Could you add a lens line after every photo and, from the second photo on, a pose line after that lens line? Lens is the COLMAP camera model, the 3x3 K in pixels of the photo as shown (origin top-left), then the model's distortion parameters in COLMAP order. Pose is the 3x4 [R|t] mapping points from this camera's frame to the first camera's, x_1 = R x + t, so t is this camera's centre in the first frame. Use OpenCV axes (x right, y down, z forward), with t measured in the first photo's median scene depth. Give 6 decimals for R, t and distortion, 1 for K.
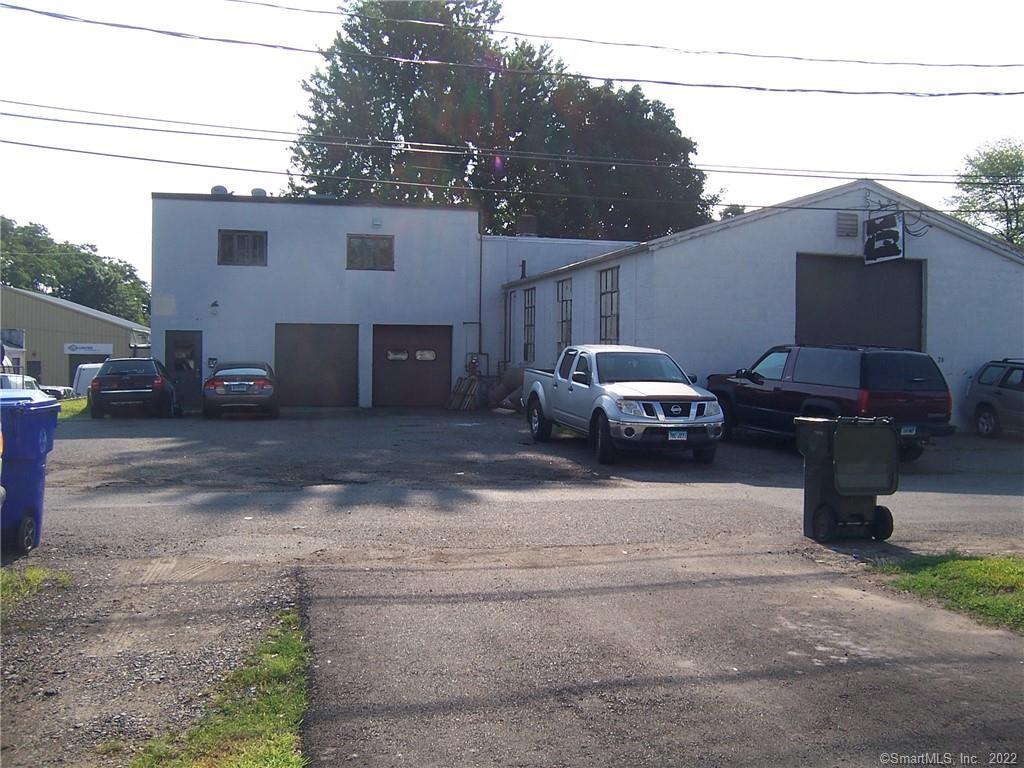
lens RADIAL K [[954.6, 0, 499.4], [0, 954.6, 382.9], [0, 0, 1]] dist [-0.103652, 0.018021]
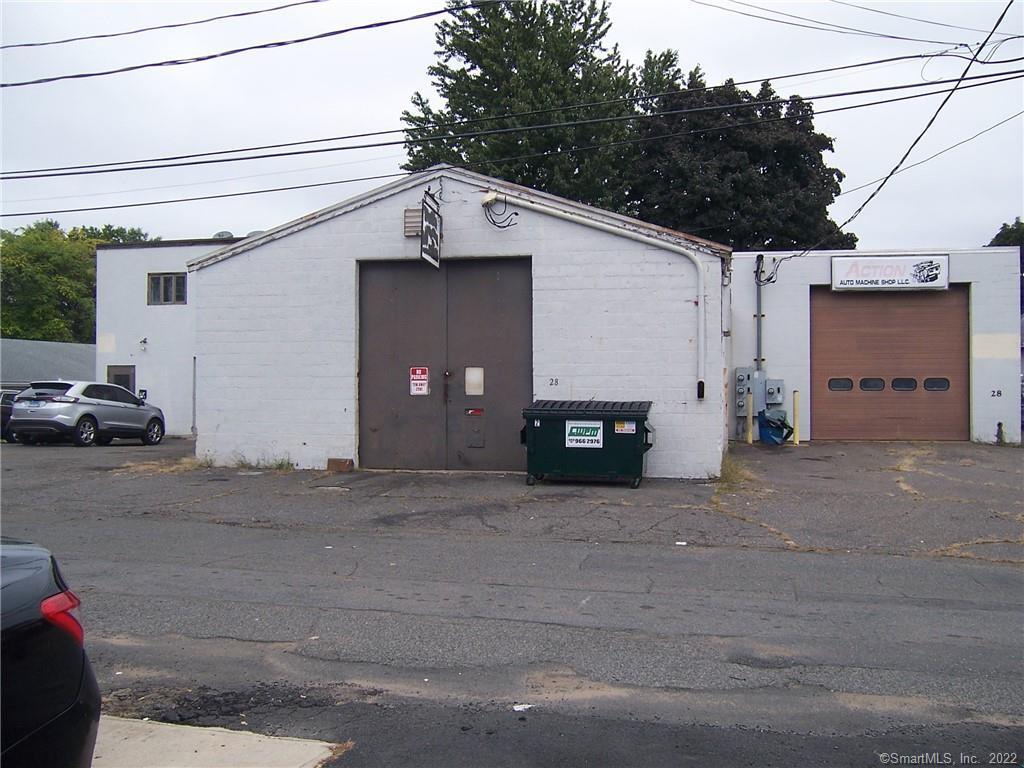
lens RADIAL K [[954.6, 0, 499.4], [0, 954.6, 382.9], [0, 0, 1]] dist [-0.103652, 0.018021]
pose [[0.909728, -0.013440, -0.414987, 0.513369], [-0.000891, 0.999410, -0.034321, 0.002508], [0.415204, 0.031593, 0.909180, 0.171160]]
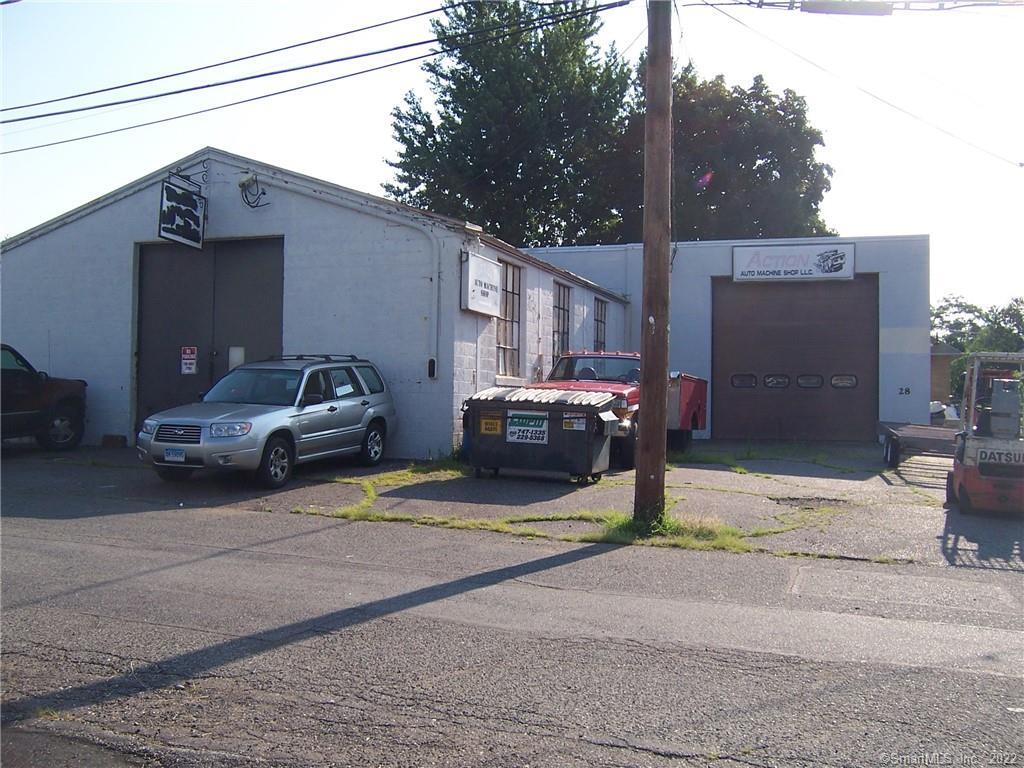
lens RADIAL K [[963.5, 0, 512.0], [0, 963.5, 384.0], [0, 0, 1]] dist [-0.136186, 0.166351]
pose [[0.869779, -0.008576, -0.493367, 0.686557], [-0.015263, 0.998903, -0.044271, 0.018514], [0.493205, 0.046036, 0.868694, 0.263565]]
